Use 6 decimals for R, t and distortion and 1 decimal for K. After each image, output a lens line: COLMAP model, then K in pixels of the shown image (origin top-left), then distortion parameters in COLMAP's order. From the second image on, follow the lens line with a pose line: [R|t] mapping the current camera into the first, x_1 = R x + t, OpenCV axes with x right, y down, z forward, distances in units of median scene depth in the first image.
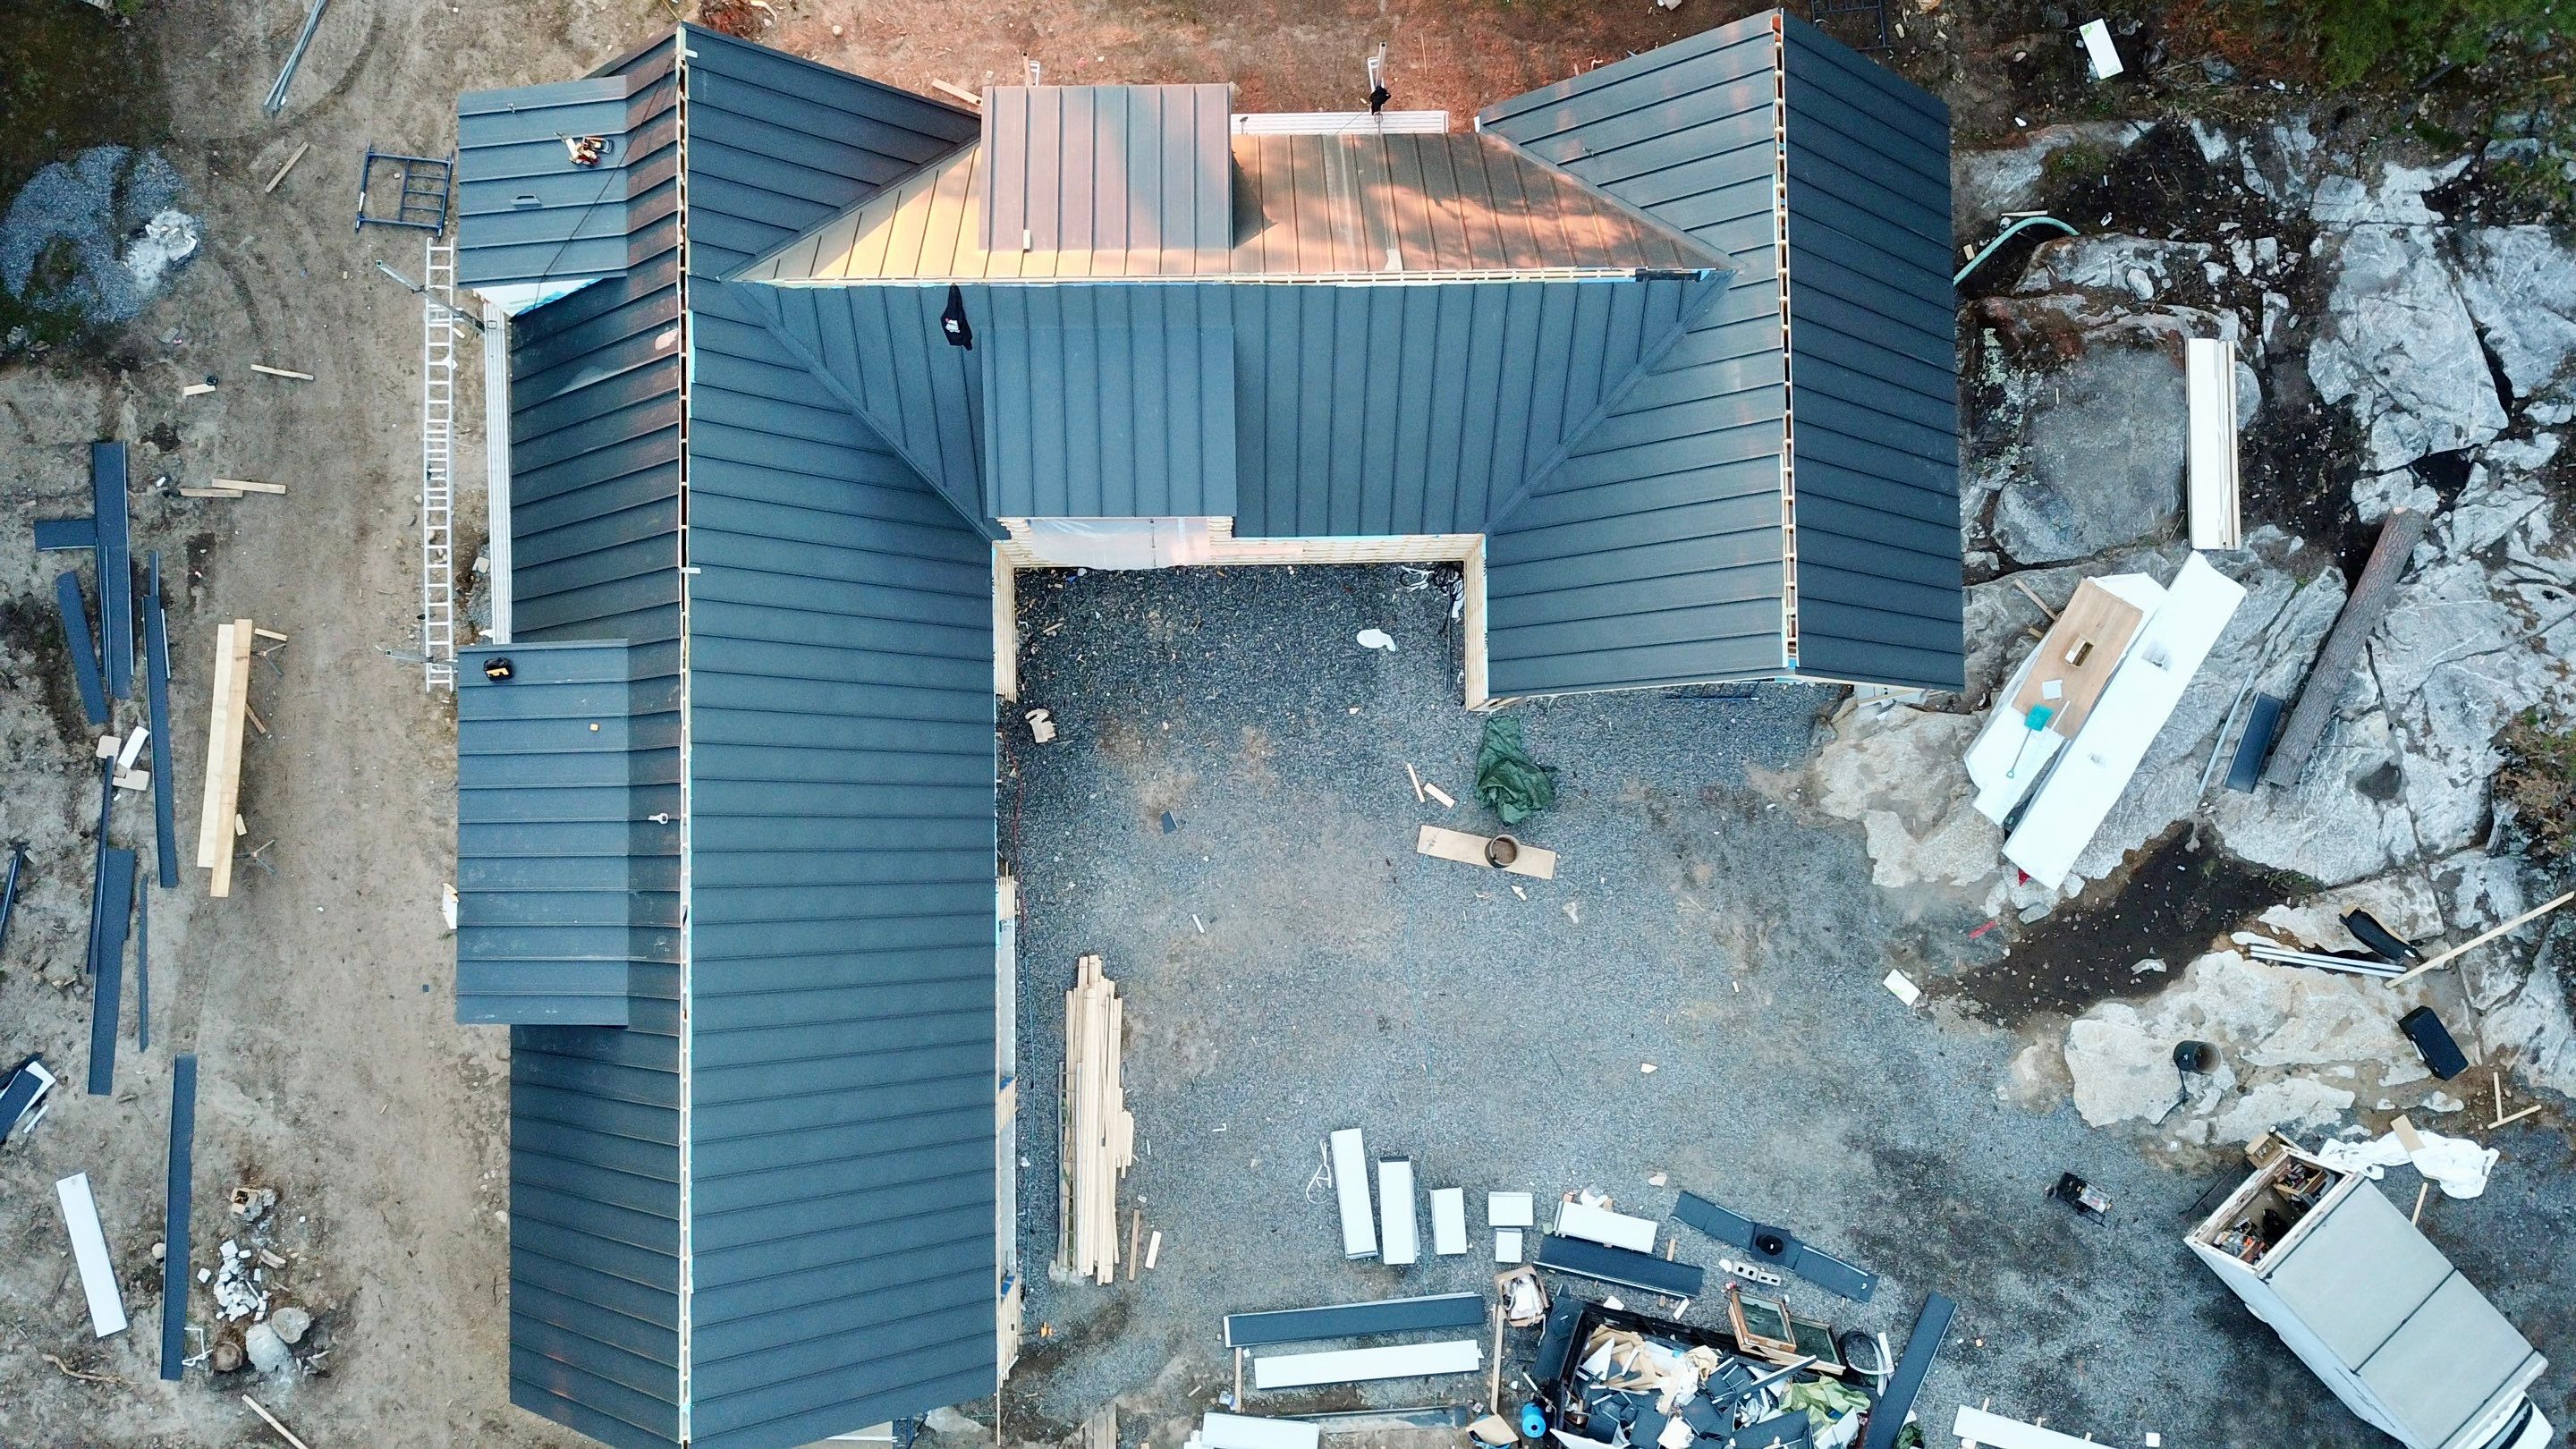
lens RADIAL K [[1930.3, 0, 1288.5], [0, 1930.3, 707.3], [0, 0, 1]] dist [0.002338, -0.002486]
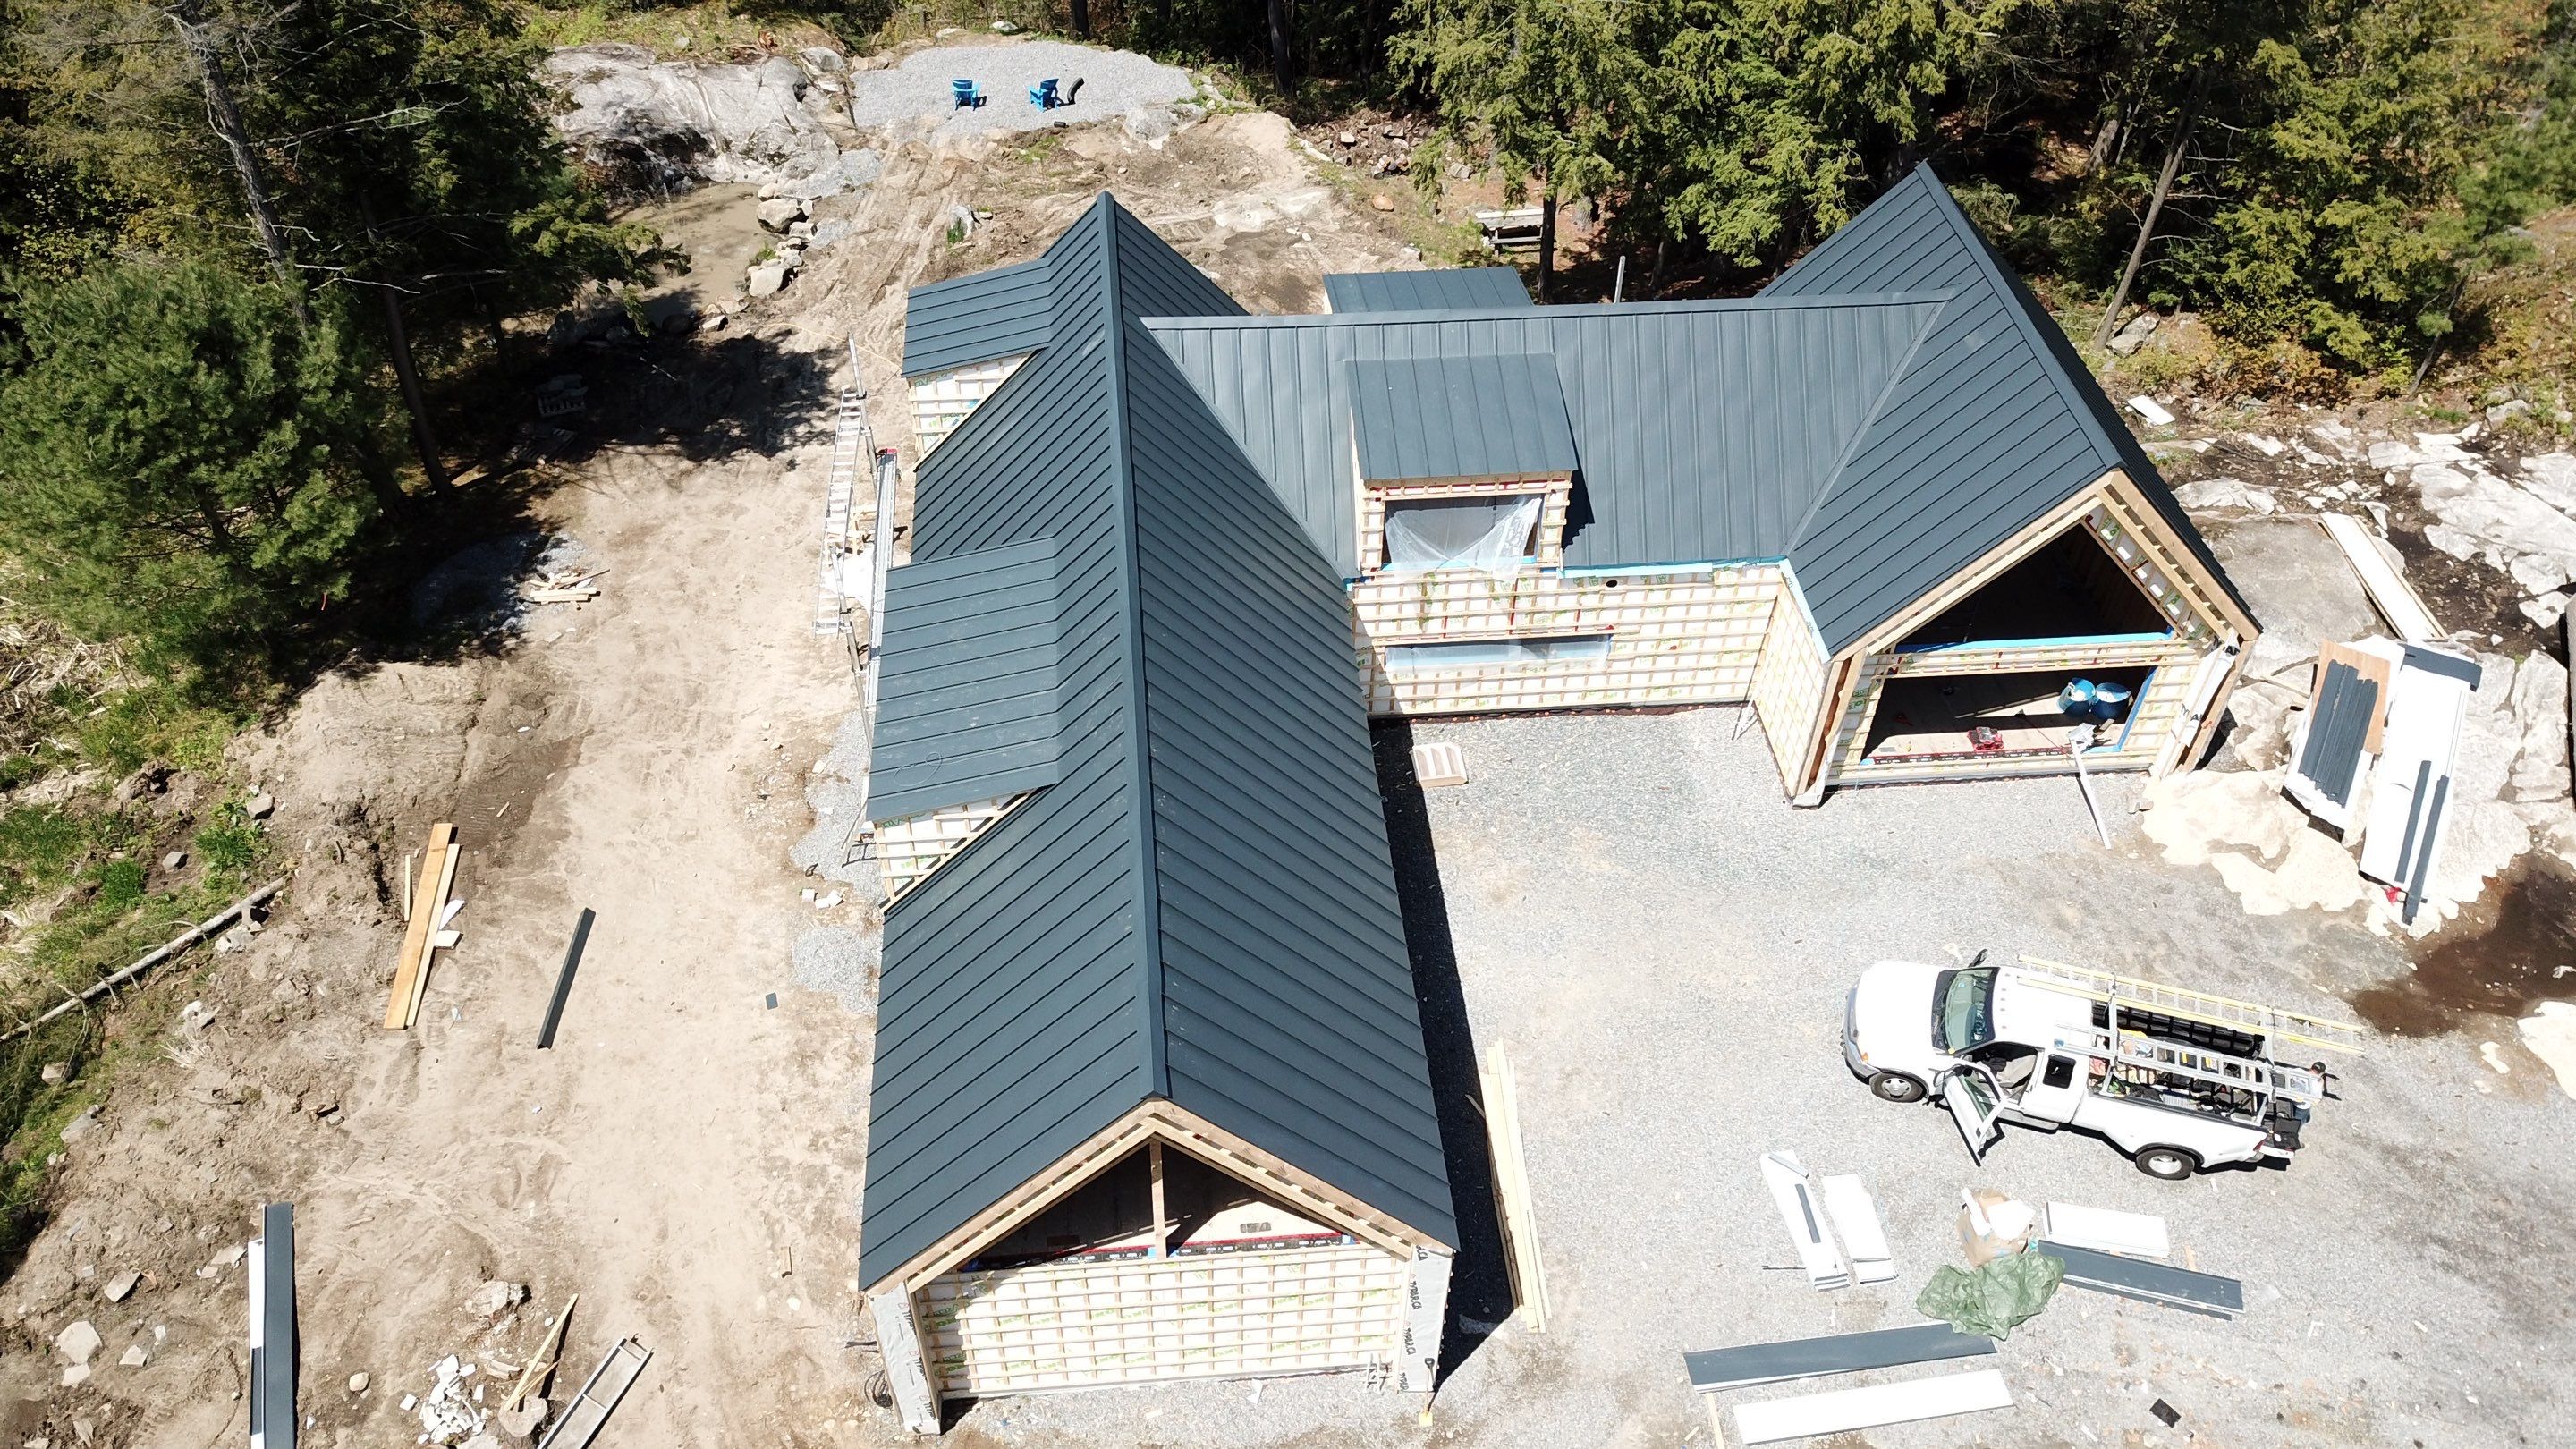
lens RADIAL K [[1930.3, 0, 1288.5], [0, 1930.3, 707.3], [0, 0, 1]] dist [0.002338, -0.002486]
pose [[0.997421, -0.054269, 0.046963, -0.215943], [0.071731, 0.732598, -0.676871, 0.634031], [0.002328, 0.678494, 0.734602, 0.216064]]
